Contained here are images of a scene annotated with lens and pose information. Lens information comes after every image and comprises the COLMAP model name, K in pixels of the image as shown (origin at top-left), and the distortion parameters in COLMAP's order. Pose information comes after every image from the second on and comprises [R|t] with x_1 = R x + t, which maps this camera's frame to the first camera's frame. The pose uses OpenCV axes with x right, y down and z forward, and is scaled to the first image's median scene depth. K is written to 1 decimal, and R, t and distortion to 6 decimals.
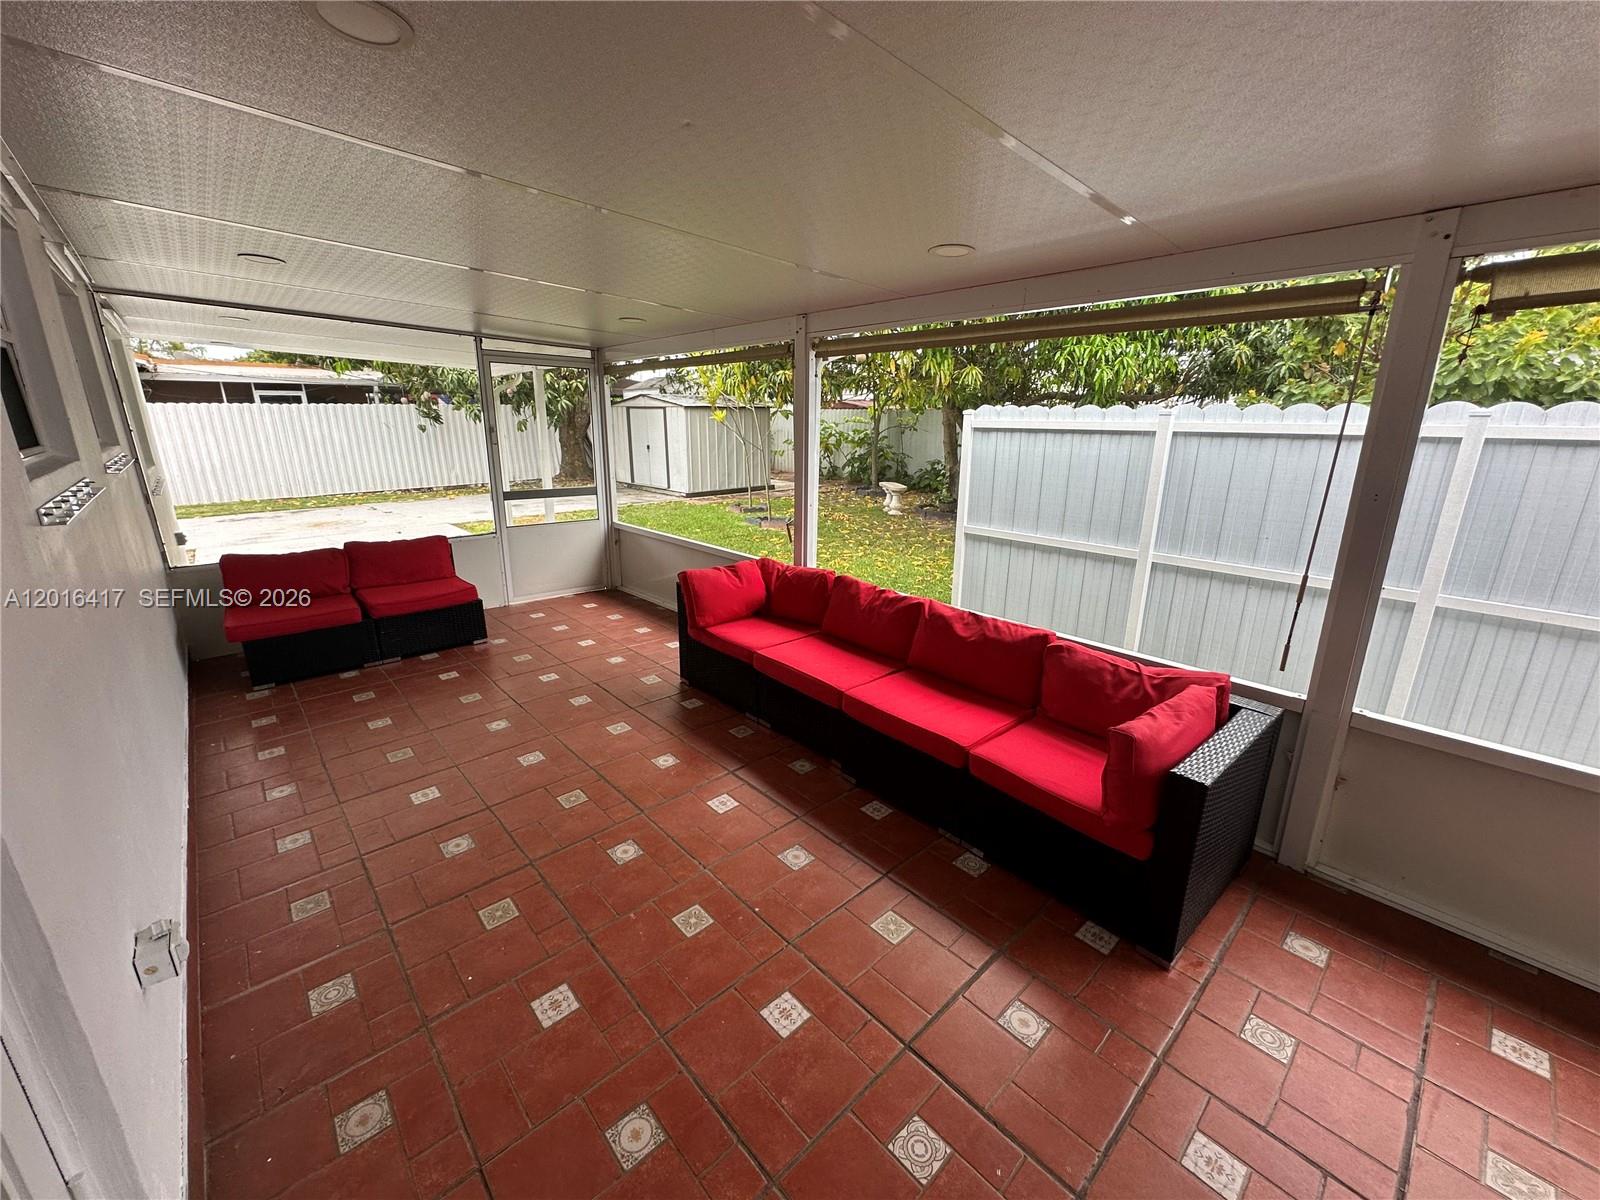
lens RADIAL K [[637.9, 0, 802.7], [0, 637.9, 605.7], [0, 0, 1]] dist [-0.003439, 0.000596]
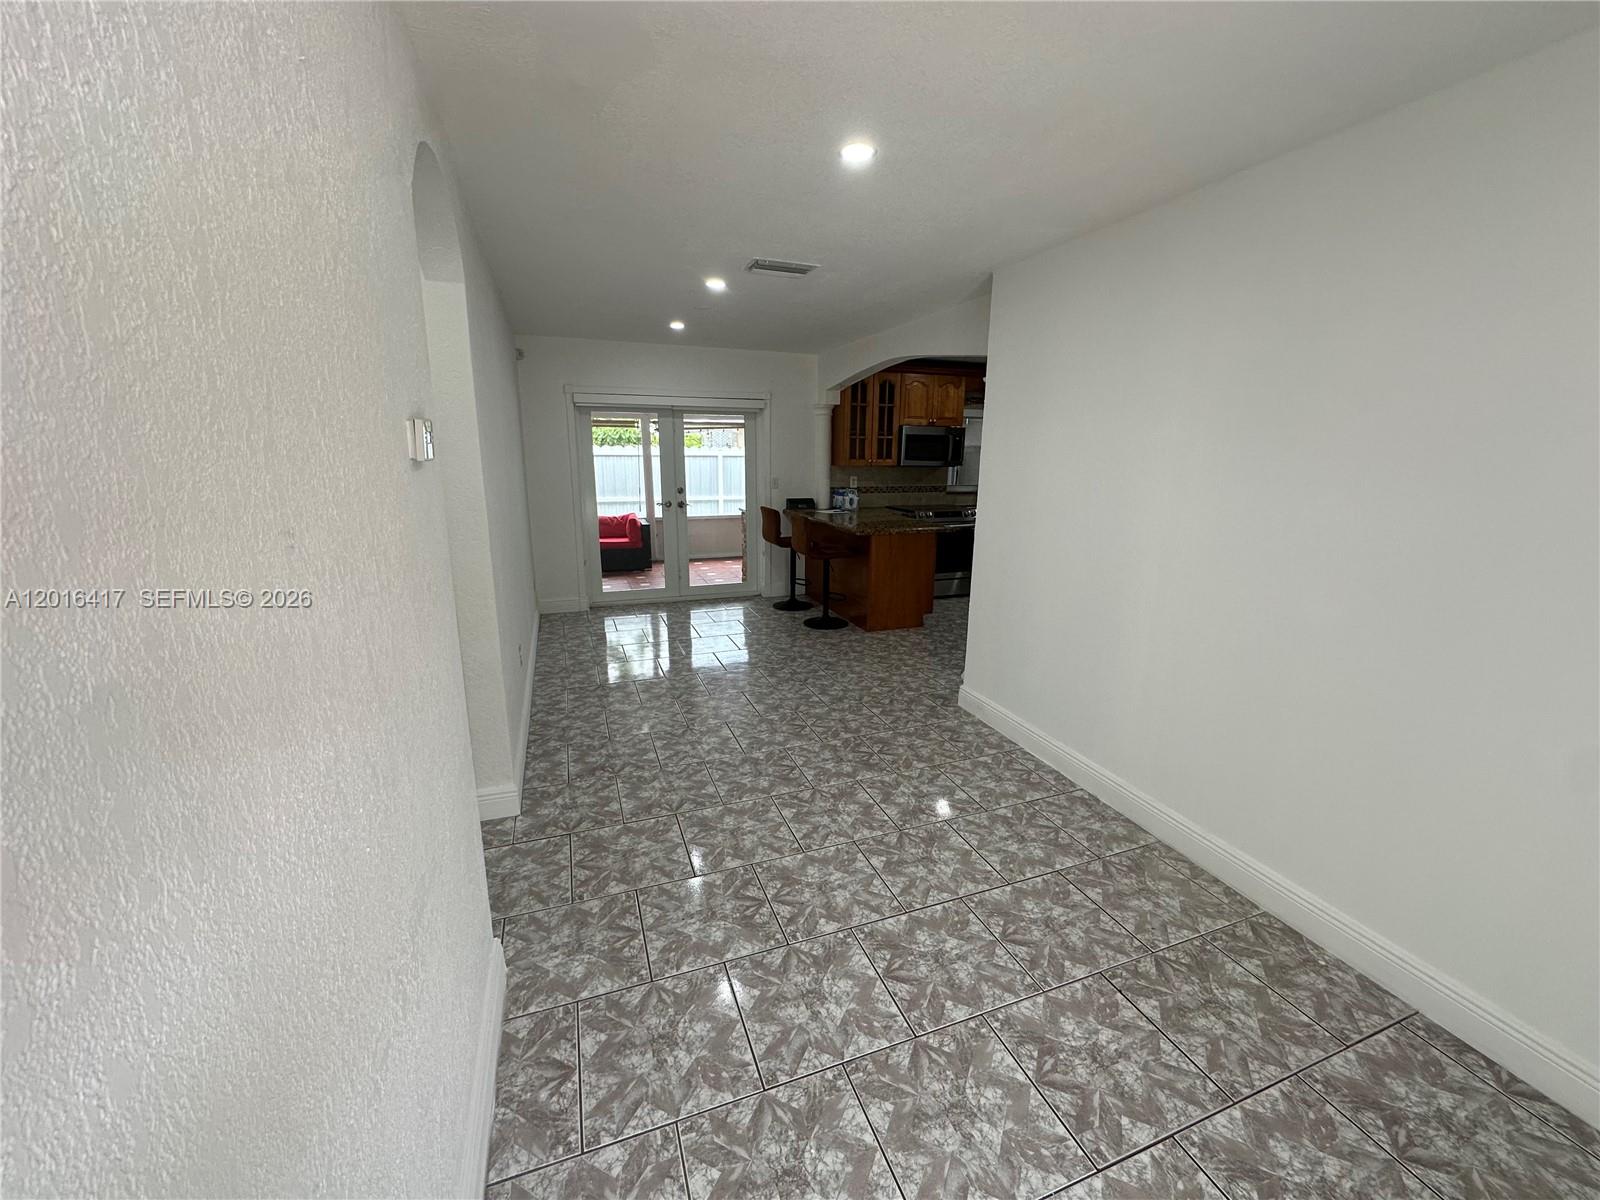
lens RADIAL K [[637.9, 0, 800.2], [0, 637.9, 598.4], [0, 0, 1]] dist [-0.003439, 0.000596]
pose [[0.924946, 0.092155, -0.368757, 3.421620], [-0.107253, 0.994018, -0.020610, 0.631262], [0.364652, 0.058613, 0.929297, -2.395130]]
